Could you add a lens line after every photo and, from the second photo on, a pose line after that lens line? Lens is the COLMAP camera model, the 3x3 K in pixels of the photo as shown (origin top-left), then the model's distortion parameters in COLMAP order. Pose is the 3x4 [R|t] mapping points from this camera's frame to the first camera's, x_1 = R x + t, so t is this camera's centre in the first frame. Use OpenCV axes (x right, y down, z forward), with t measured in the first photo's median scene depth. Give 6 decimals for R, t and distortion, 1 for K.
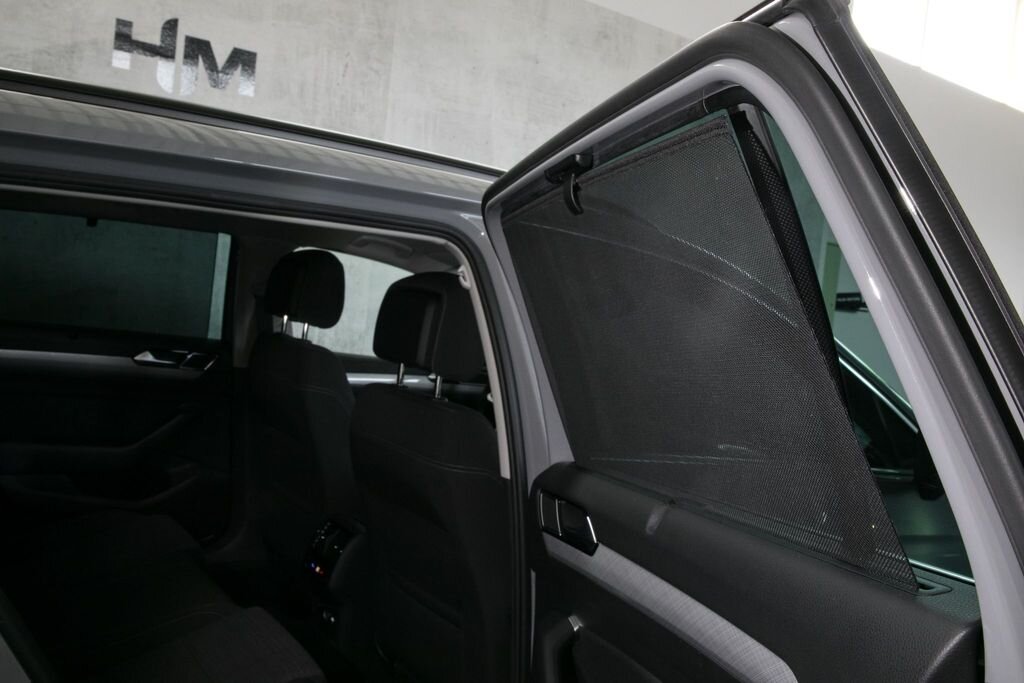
lens RADIAL K [[1023.2, 0, 511.6], [0, 1023.2, 340.4], [0, 0, 1]] dist [0.003604, 0.000000]
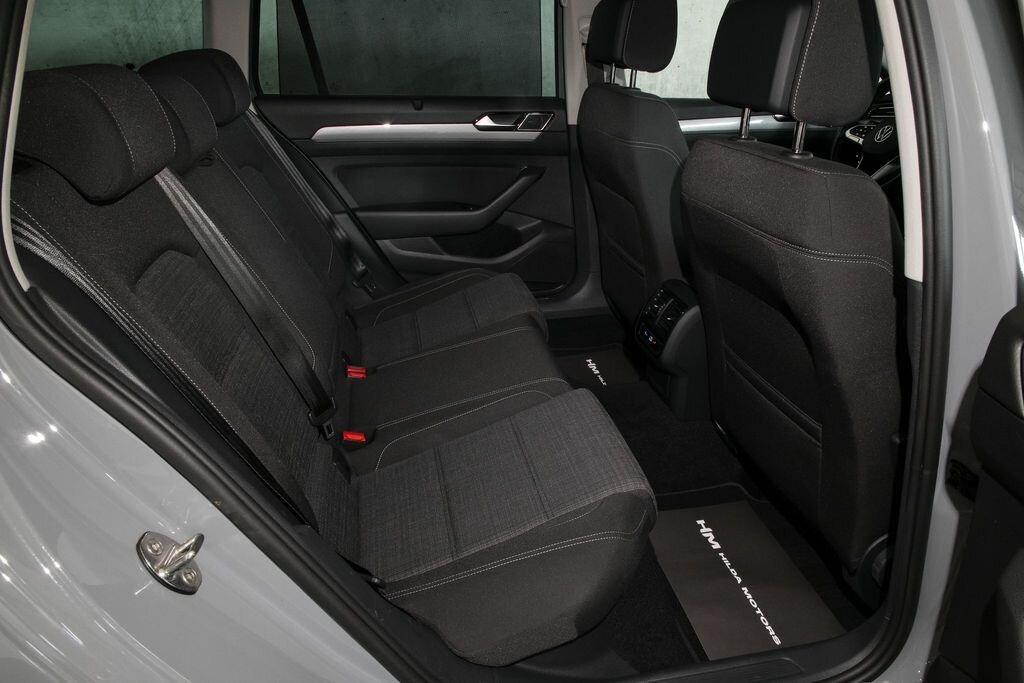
lens RADIAL K [[744.7, 0, 509.9], [0, 744.7, 333.5], [0, 0, 1]] dist [0.009626, 0.002969]
pose [[0.913983, 0.028929, -0.404719, -0.025912], [0.095265, 0.954274, 0.283349, 0.010016], [0.394410, -0.297531, 0.869434, 0.300773]]
